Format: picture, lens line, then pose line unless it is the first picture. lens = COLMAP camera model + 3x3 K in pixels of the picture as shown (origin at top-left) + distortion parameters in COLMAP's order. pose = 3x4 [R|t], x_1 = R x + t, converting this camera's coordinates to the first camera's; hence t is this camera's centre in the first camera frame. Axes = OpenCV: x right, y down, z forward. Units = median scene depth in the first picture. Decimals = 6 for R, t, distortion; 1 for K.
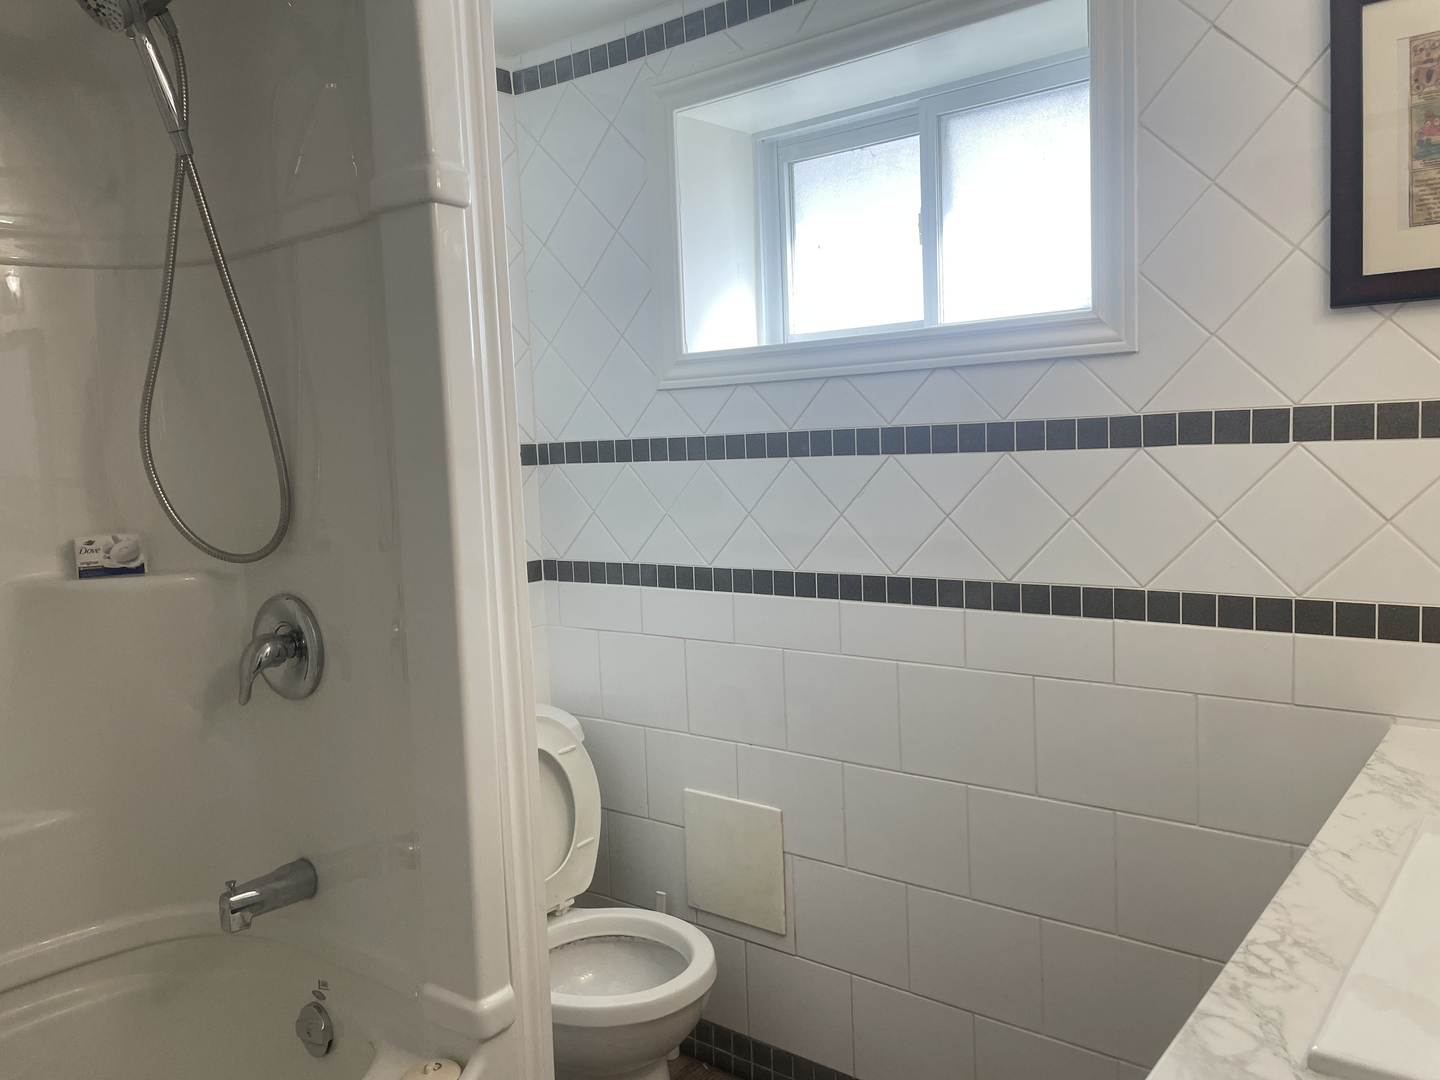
lens RADIAL K [[1088.1, 0, 716.3], [0, 1088.1, 536.4], [0, 0, 1]] dist [0.061898, -0.082070]
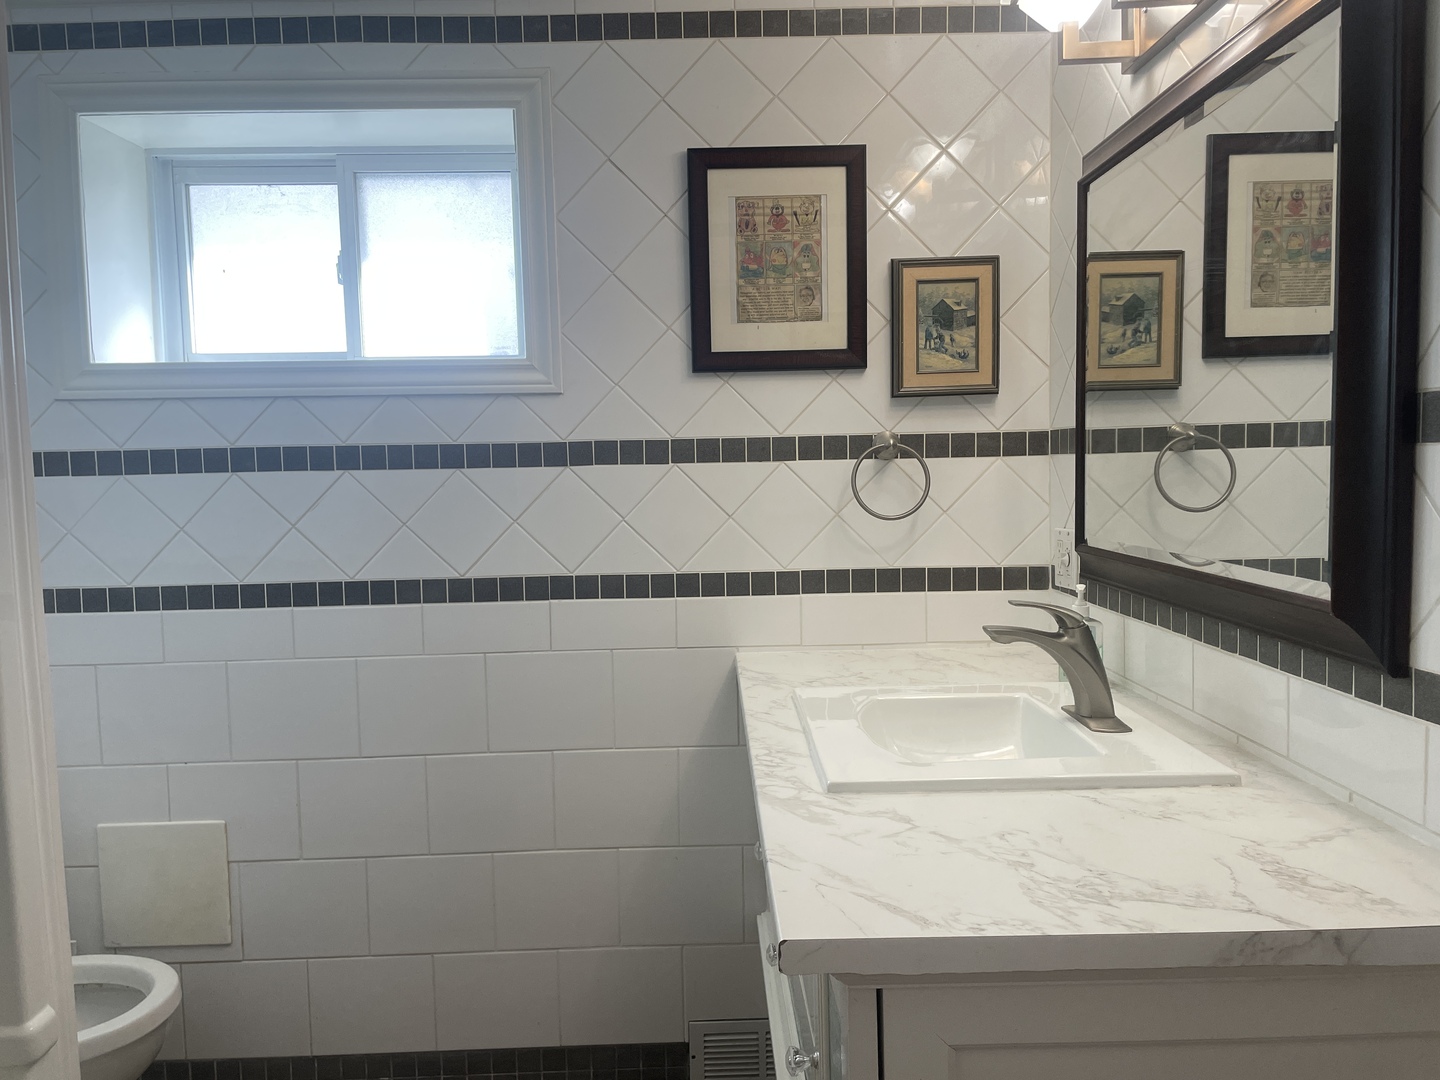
lens RADIAL K [[1088.1, 0, 720.1], [0, 1088.1, 543.9], [0, 0, 1]] dist [0.061898, -0.082070]
pose [[0.777296, -0.023760, 0.628686, -0.269311], [0.043006, 0.998956, -0.015419, 0.036260], [-0.627664, 0.039022, 0.777506, -0.112831]]
